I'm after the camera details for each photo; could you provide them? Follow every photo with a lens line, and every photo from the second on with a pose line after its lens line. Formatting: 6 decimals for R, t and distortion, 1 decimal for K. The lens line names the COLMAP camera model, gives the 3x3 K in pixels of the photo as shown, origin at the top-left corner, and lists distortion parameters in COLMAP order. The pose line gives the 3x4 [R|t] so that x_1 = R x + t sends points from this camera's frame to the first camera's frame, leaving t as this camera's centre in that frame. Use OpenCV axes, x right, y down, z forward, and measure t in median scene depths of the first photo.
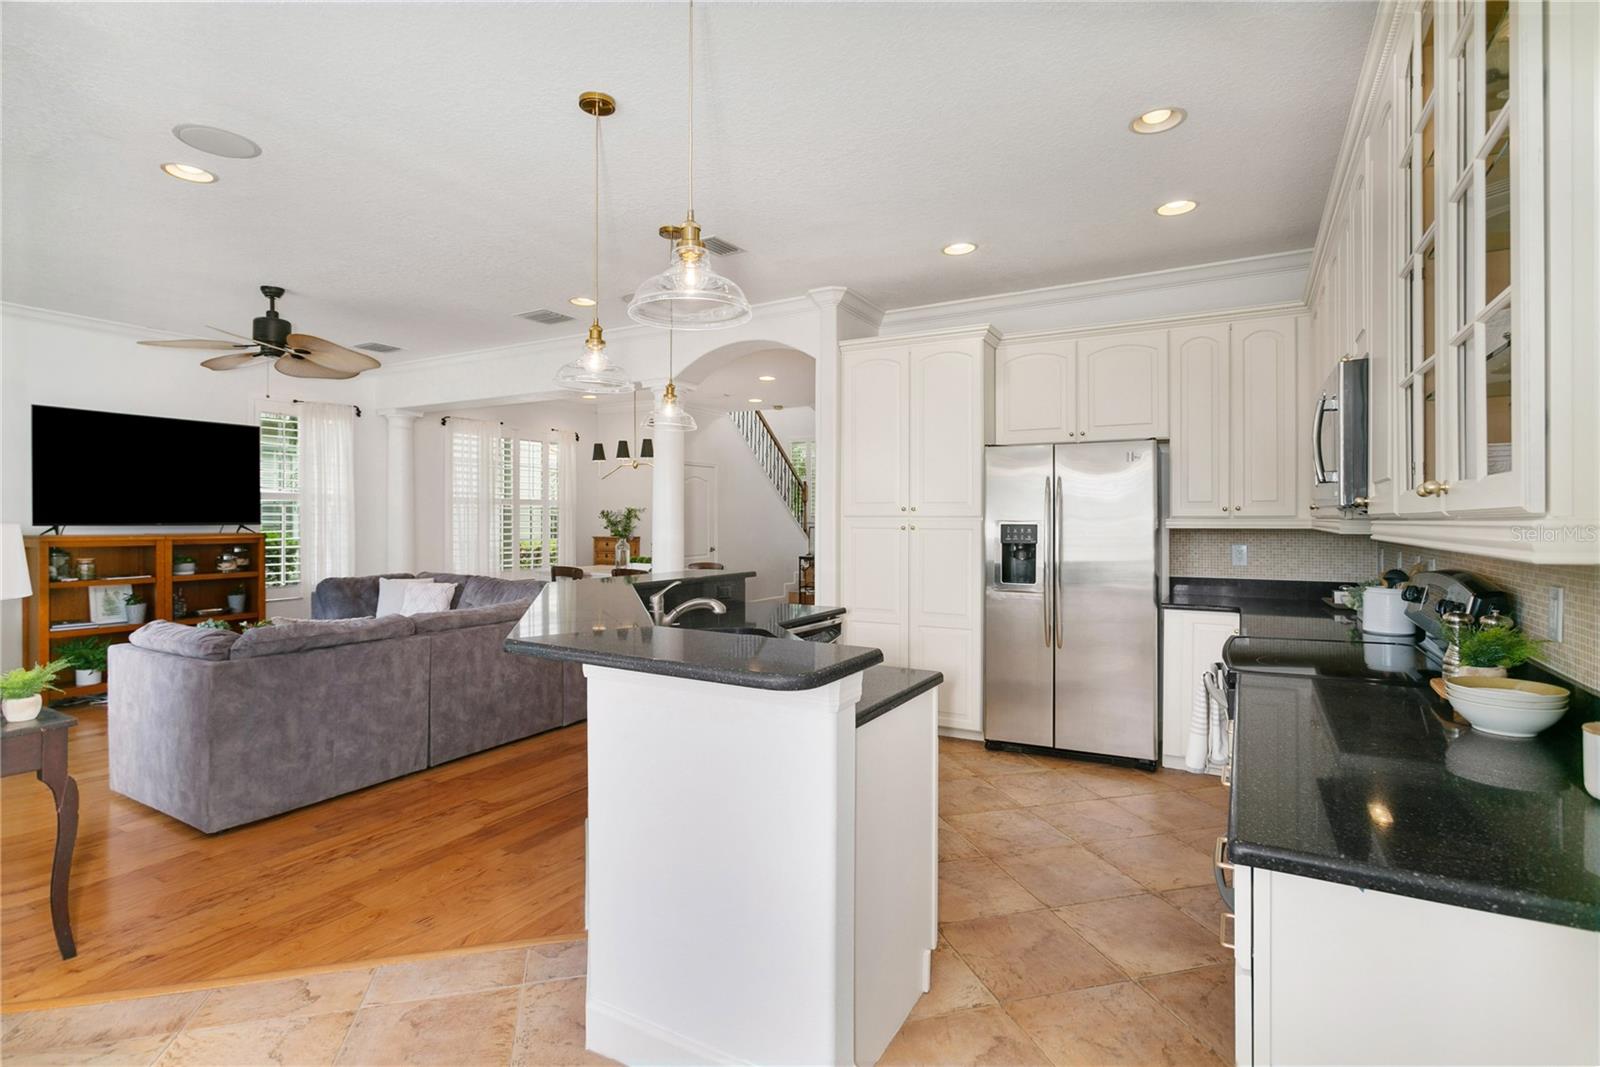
lens RADIAL K [[787.3, 0, 788.8], [0, 787.3, 522.2], [0, 0, 1]] dist [-0.009561, 0.001317]
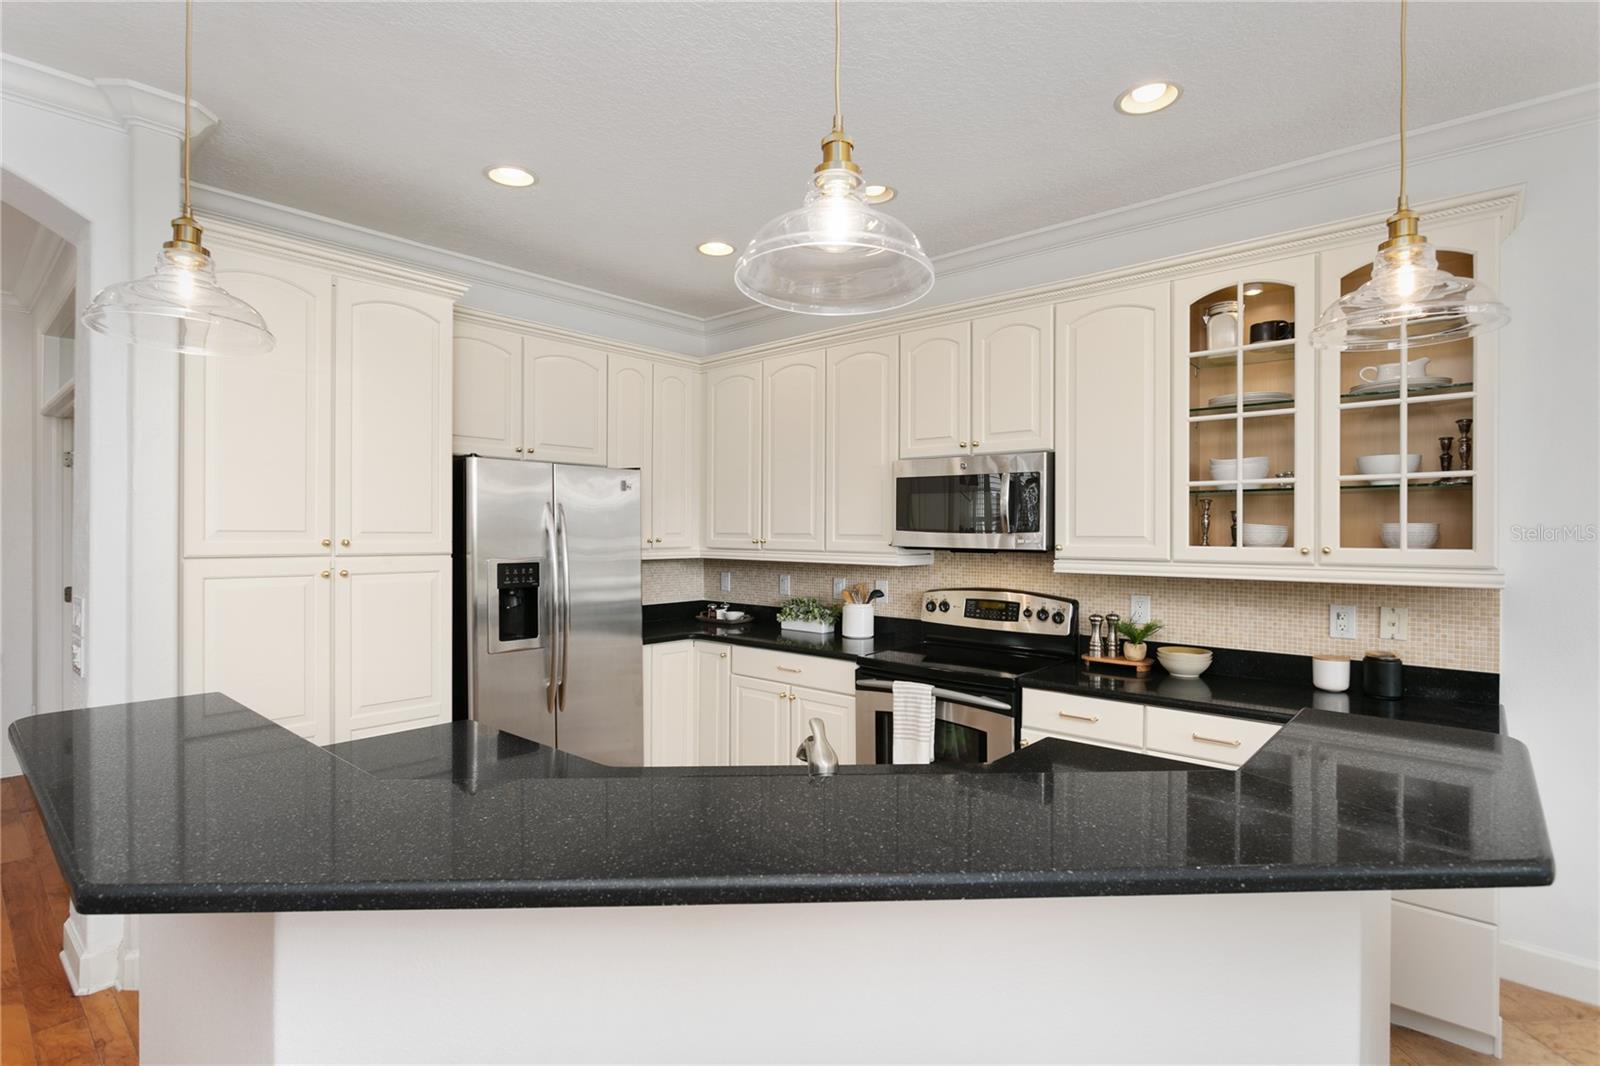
lens RADIAL K [[787.3, 0, 788.8], [0, 787.3, 521.7], [0, 0, 1]] dist [-0.009561, 0.001317]
pose [[0.204348, 0.014393, 0.978793, -0.415298], [0.000861, 0.999889, -0.014883, -0.026262], [-0.978898, 0.003884, 0.204312, 0.590685]]
